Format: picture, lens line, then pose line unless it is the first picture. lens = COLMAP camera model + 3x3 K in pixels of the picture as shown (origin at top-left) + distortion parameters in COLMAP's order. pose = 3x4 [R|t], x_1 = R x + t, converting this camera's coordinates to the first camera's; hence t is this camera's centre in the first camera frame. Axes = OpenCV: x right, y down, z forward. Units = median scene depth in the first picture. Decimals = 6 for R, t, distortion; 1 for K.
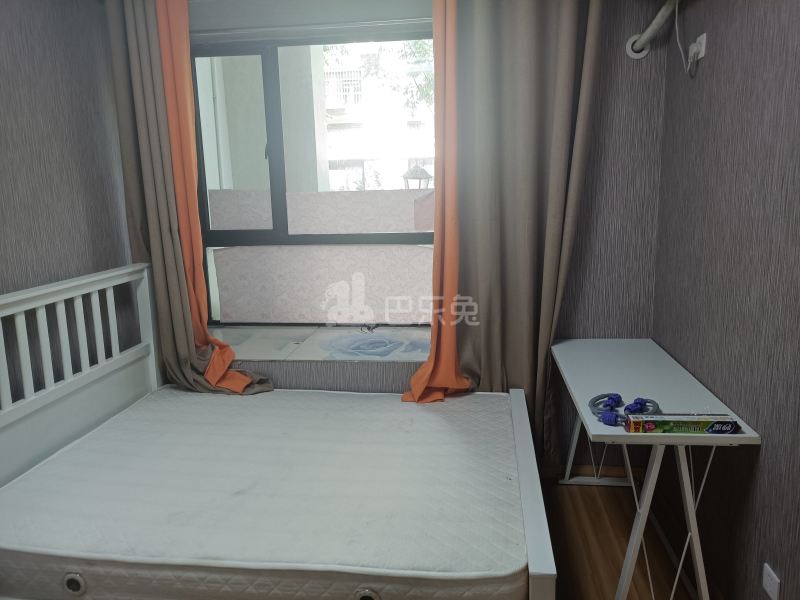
lens RADIAL K [[611.8, 0, 403.0], [0, 611.8, 298.2], [0, 0, 1]] dist [0.036012, -0.004326]
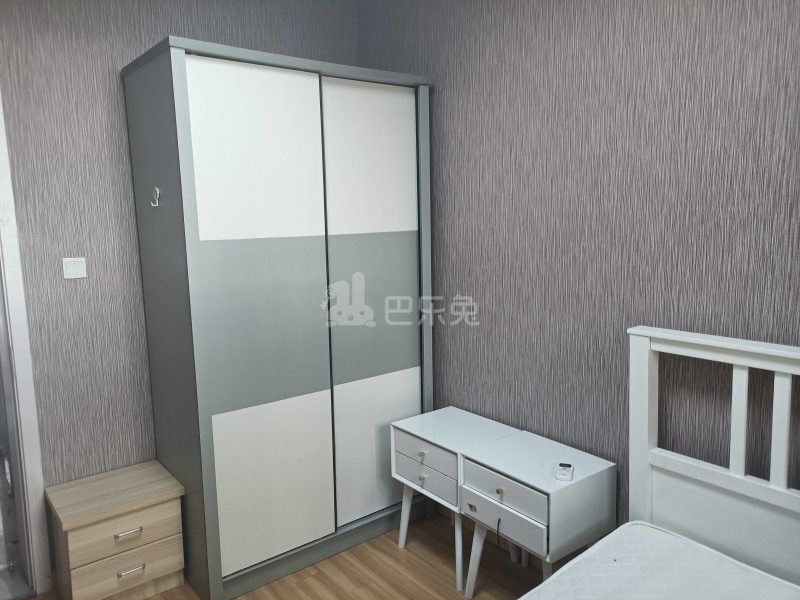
lens RADIAL K [[611.8, 0, 403.0], [0, 611.8, 298.2], [0, 0, 1]] dist [0.036012, -0.004326]
pose [[-0.697354, 0.138389, -0.703240, 0.155032], [-0.092944, 0.955436, 0.280183, -0.165285], [0.710675, 0.260748, -0.653415, 0.816151]]
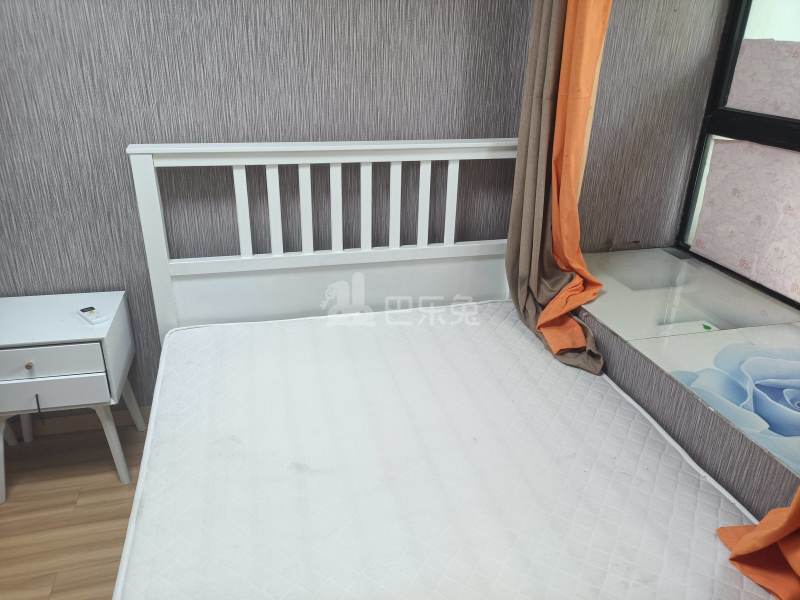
lens RADIAL K [[611.8, 0, 403.0], [0, 611.8, 298.2], [0, 0, 1]] dist [0.036012, -0.004326]
pose [[0.372428, 0.409180, -0.832988, 0.226577], [-0.205830, 0.911622, 0.355780, -0.115947], [0.904948, 0.038952, 0.423735, 0.558305]]
